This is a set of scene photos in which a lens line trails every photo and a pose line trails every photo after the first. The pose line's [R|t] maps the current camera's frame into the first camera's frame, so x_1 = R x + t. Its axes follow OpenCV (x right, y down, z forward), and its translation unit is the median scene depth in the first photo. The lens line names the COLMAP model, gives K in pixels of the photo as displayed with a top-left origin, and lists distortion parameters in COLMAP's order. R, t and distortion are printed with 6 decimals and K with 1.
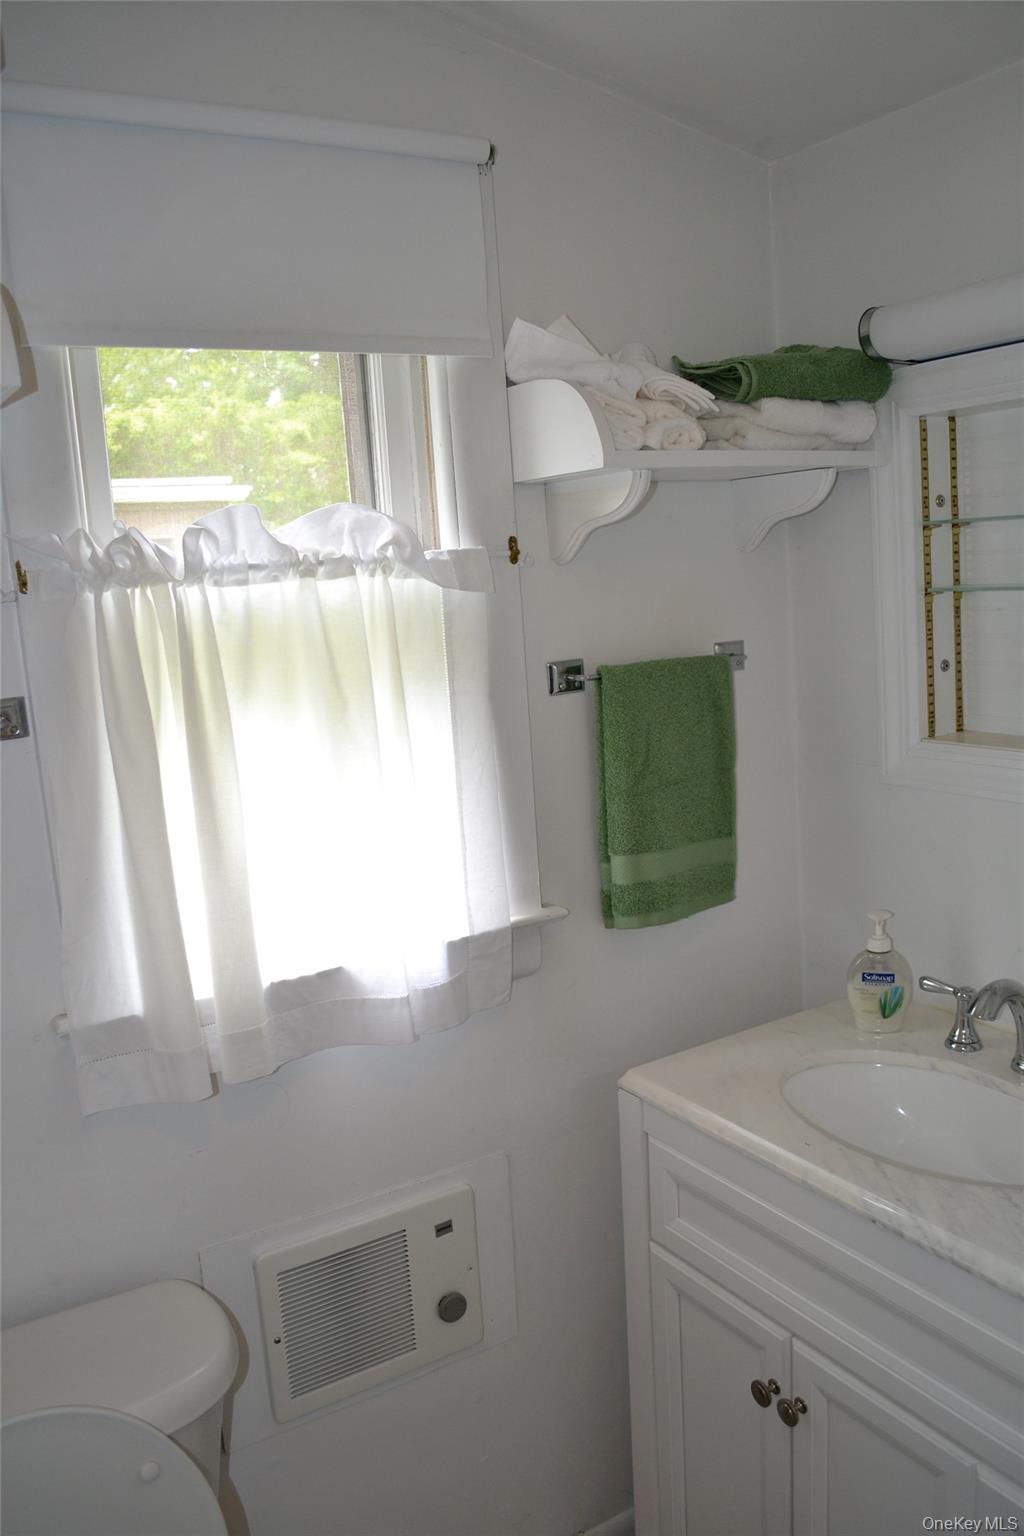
lens RADIAL K [[1224.5, 0, 518.2], [0, 1224.5, 781.4], [0, 0, 1]] dist [-0.078493, 0.005353]
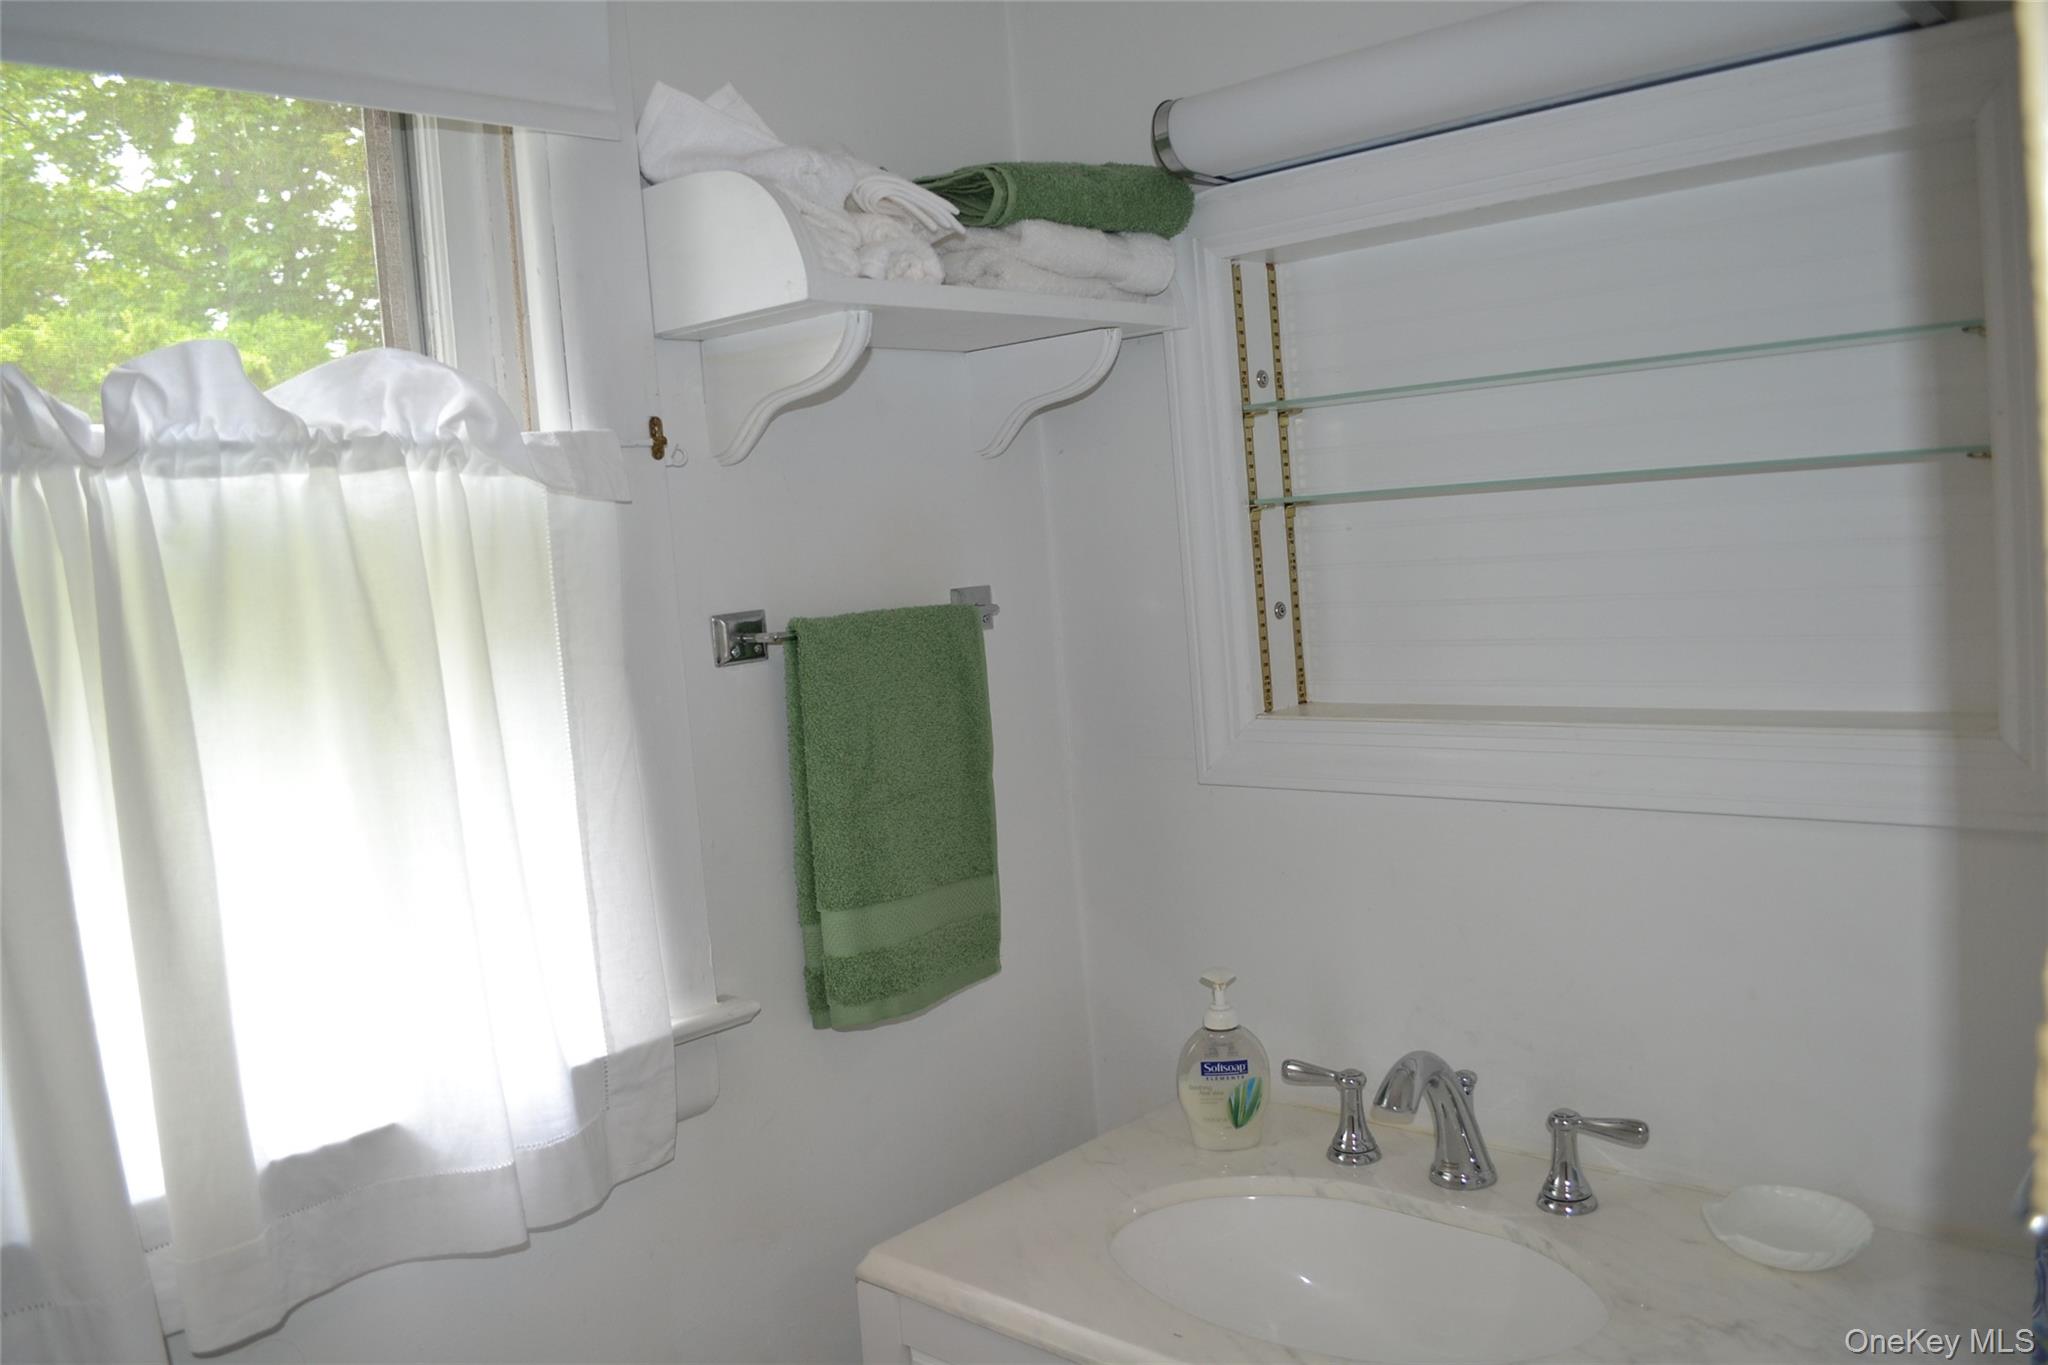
lens RADIAL K [[1632.6, 0, 1018.3], [0, 1632.6, 676.1], [0, 0, 1]] dist [-0.078493, 0.005353]
pose [[0.963820, -0.029717, 0.264892, -0.049895], [0.057133, 0.993701, -0.096404, 0.027097], [-0.260359, 0.108051, 0.959447, 0.146881]]
